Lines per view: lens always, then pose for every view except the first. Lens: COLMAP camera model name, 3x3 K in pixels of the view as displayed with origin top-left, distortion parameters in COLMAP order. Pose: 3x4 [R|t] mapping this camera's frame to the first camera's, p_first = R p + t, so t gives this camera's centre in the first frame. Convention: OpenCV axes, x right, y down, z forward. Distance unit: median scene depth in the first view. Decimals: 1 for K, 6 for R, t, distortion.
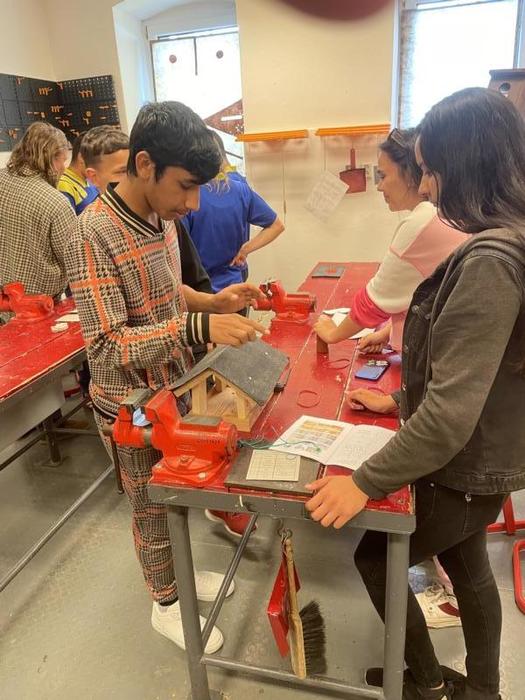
lens RADIAL K [[525.4, 0, 262.5], [0, 525.4, 350.0], [0, 0, 1]] dist [0.087106, -0.110304]
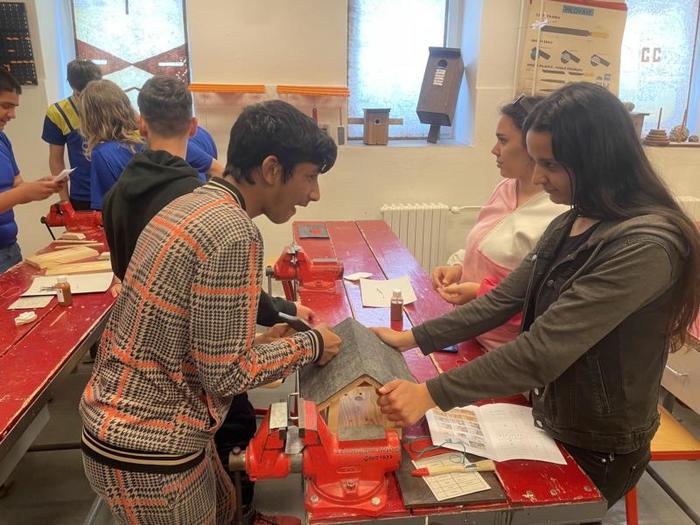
lens RADIAL K [[525.4, 0, 357.7], [0, 525.4, 266.3], [0, 0, 1]] dist [0.087106, -0.110304]
pose [[0.925834, -0.046516, 0.375058, -0.142697], [0.068539, 0.996606, -0.045585, -0.031289], [-0.371665, 0.067911, 0.925880, 0.066474]]
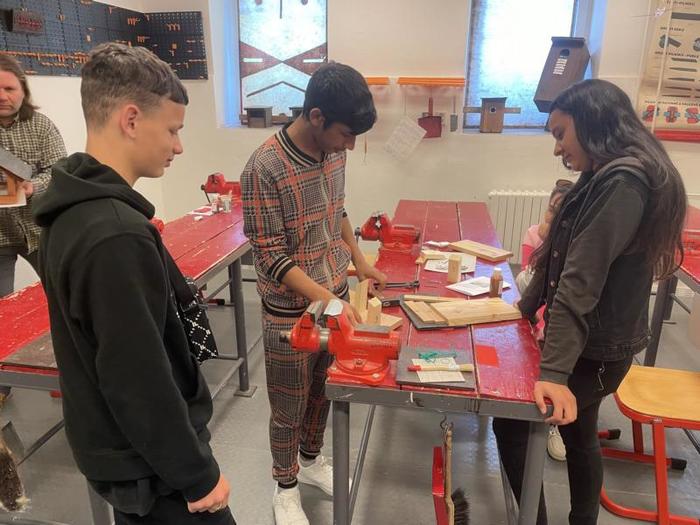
lens RADIAL K [[525.4, 0, 357.7], [0, 525.4, 266.3], [0, 0, 1]] dist [0.087106, -0.110304]
pose [[0.992717, 0.029602, 0.116773, -0.095819], [-0.024890, 0.998824, -0.041609, 0.015423], [-0.117868, 0.038400, 0.992287, -0.048281]]
